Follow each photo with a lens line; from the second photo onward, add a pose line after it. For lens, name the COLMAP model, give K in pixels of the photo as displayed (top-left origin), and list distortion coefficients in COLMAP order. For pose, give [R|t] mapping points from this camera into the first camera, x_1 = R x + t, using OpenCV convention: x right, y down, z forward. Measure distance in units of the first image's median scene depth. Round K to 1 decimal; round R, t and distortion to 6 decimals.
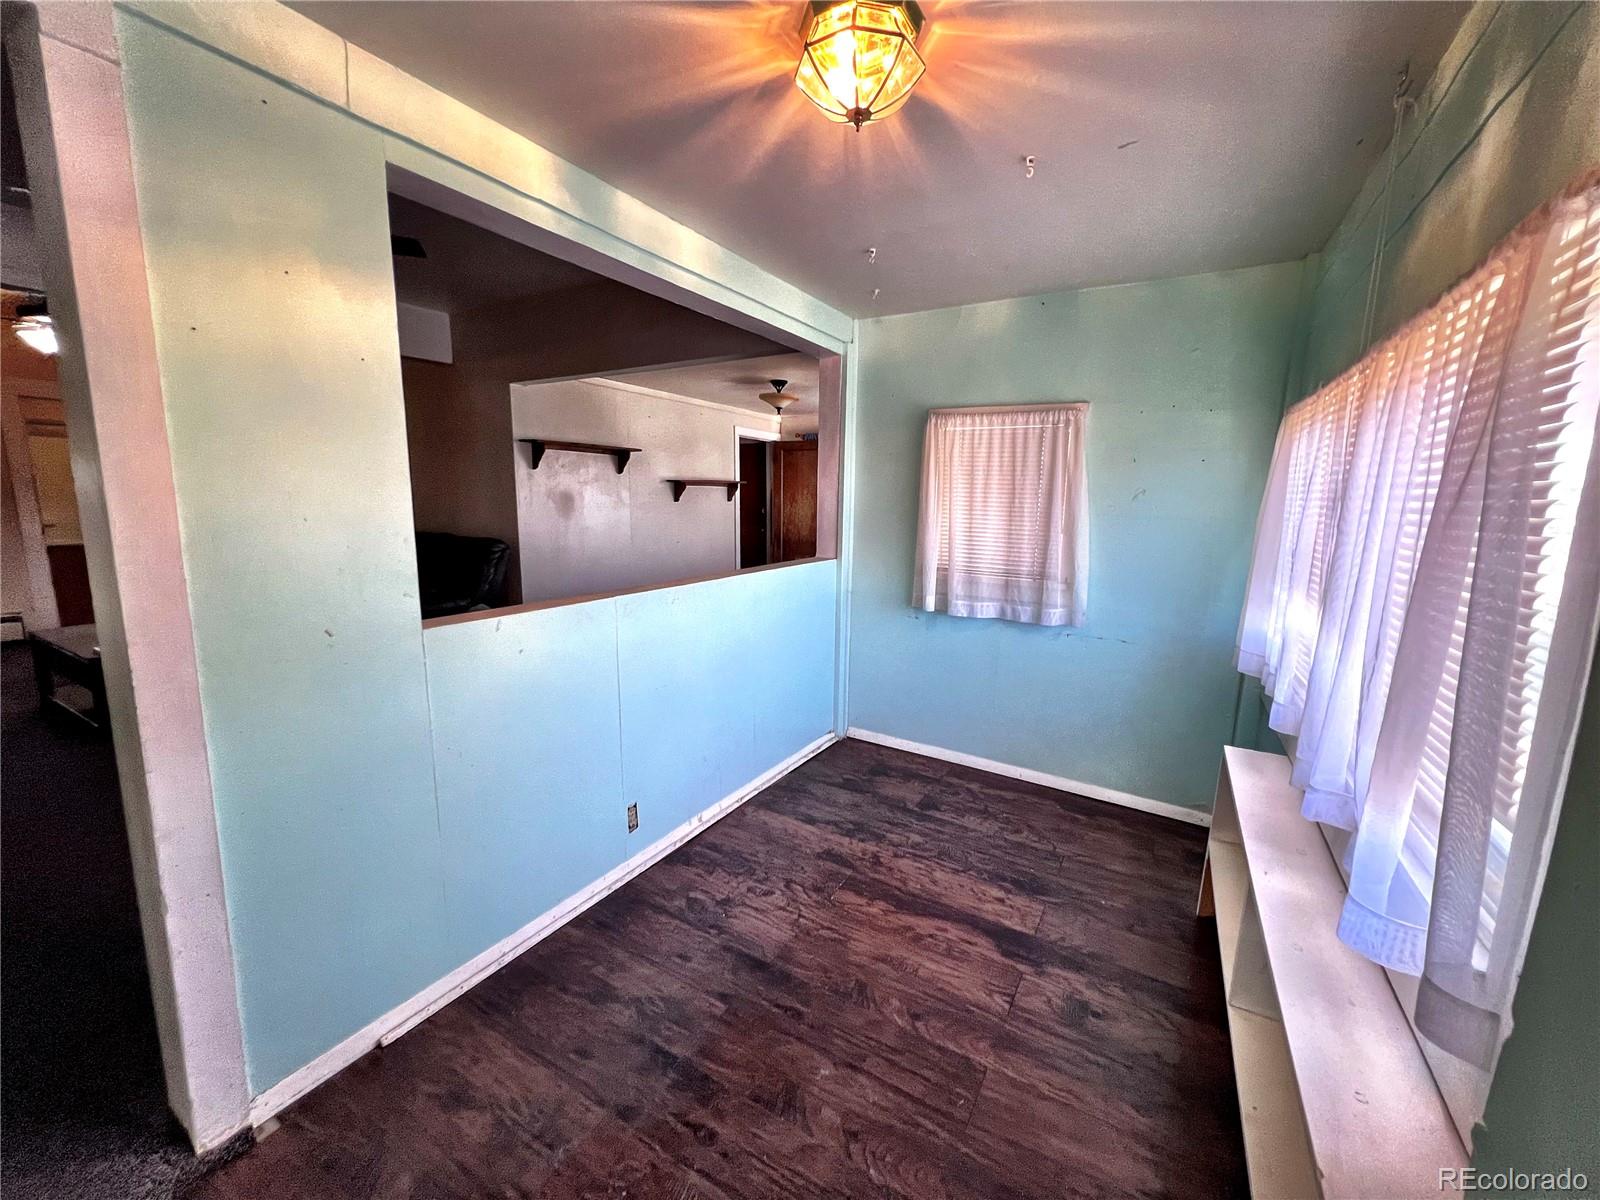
lens RADIAL K [[639.9, 0, 798.0], [0, 639.9, 597.5], [0, 0, 1]] dist [-0.000863, 0.000235]
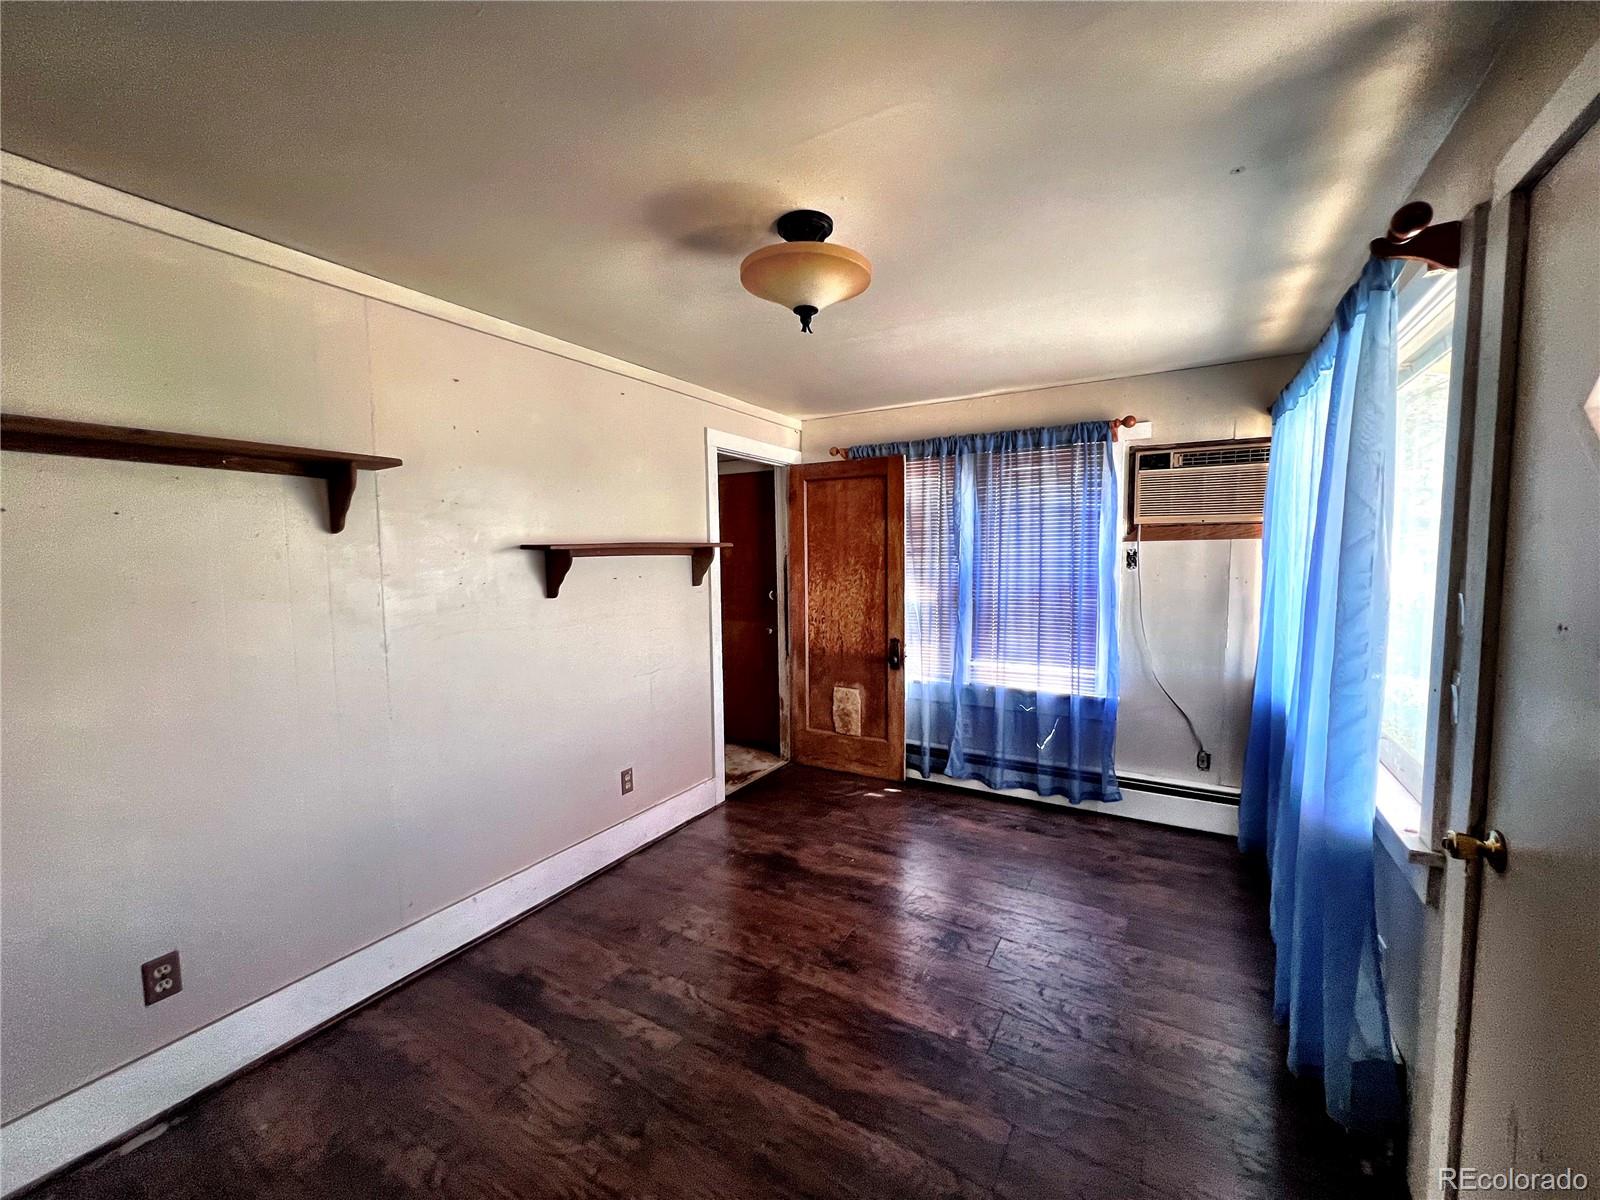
lens RADIAL K [[639.9, 0, 794.2], [0, 639.9, 601.7], [0, 0, 1]] dist [-0.000863, 0.000235]
pose [[0.999268, -0.021398, -0.031706, -0.021075], [0.018813, 0.996640, -0.079712, -0.099737], [0.033305, 0.079057, 0.996314, 0.535639]]
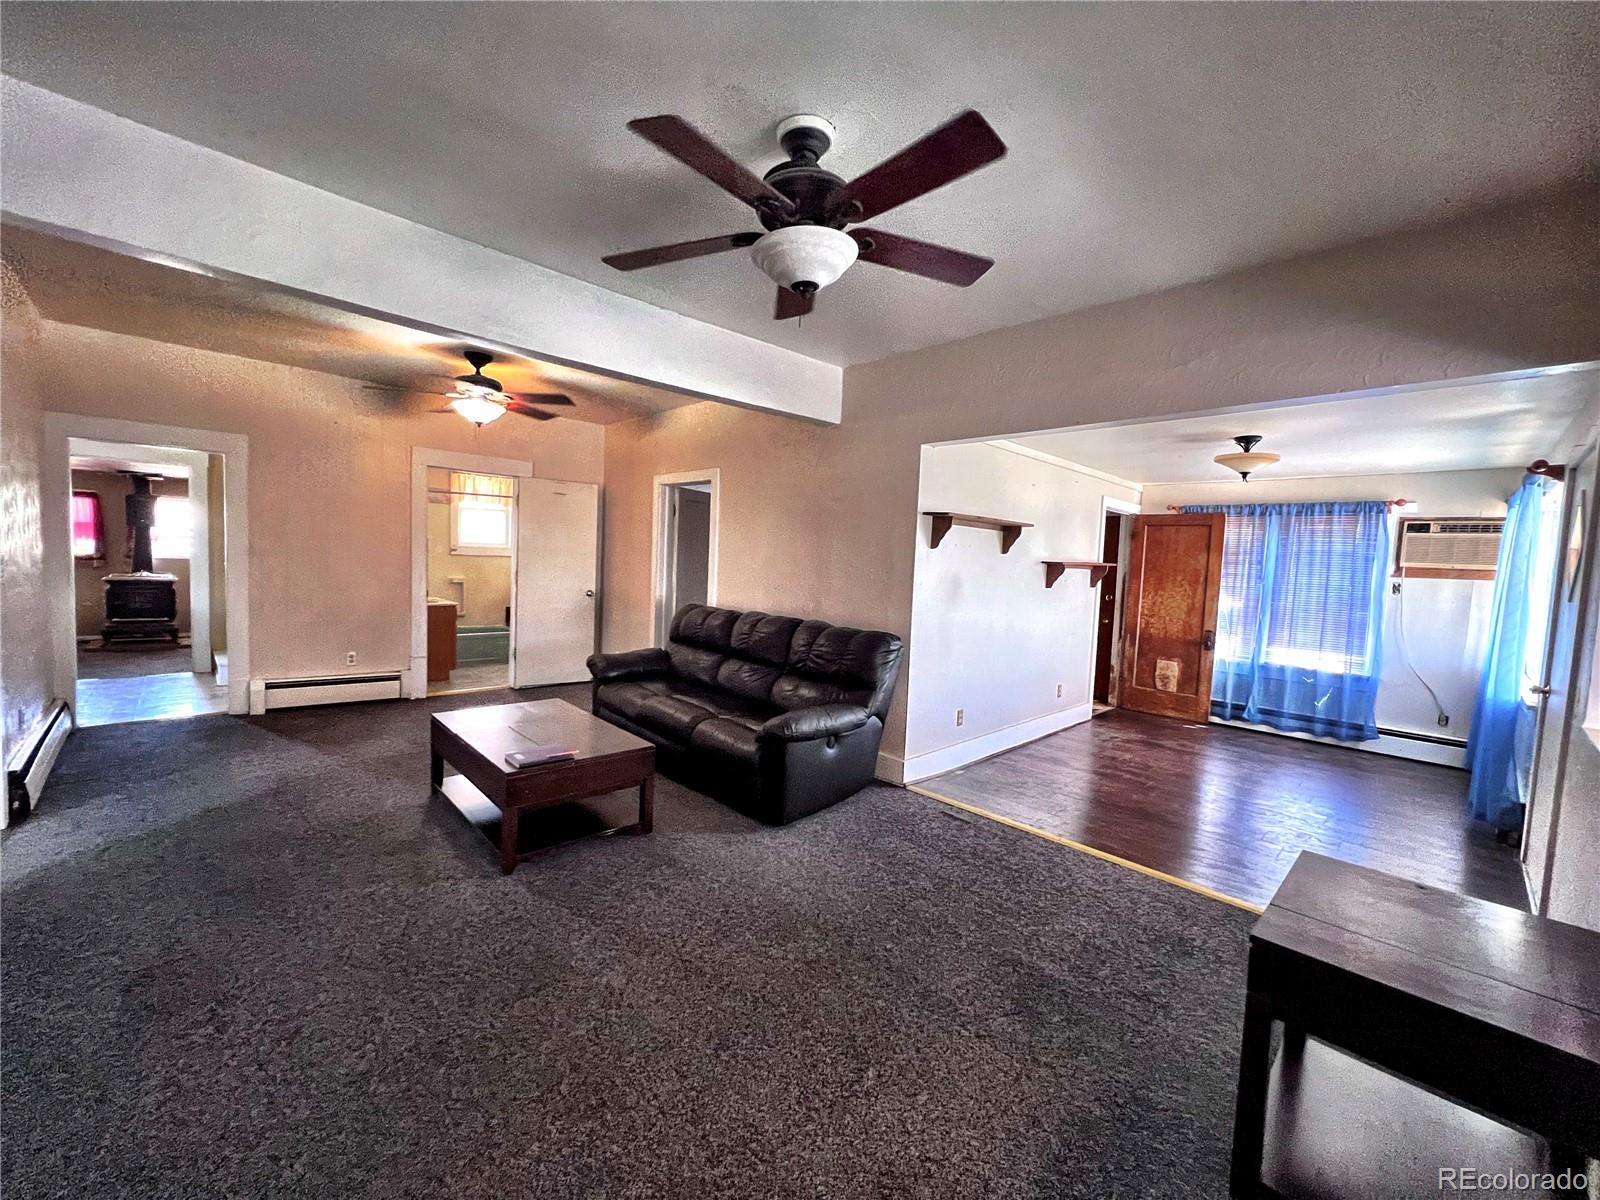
lens RADIAL K [[639.9, 0, 801.3], [0, 639.9, 600.9], [0, 0, 1]] dist [-0.000863, 0.000235]
pose [[0.960085, 0.048309, -0.275505, -0.236951], [-0.074942, 0.993388, -0.086974, -0.035833], [0.269481, 0.104150, 0.957357, 0.130909]]
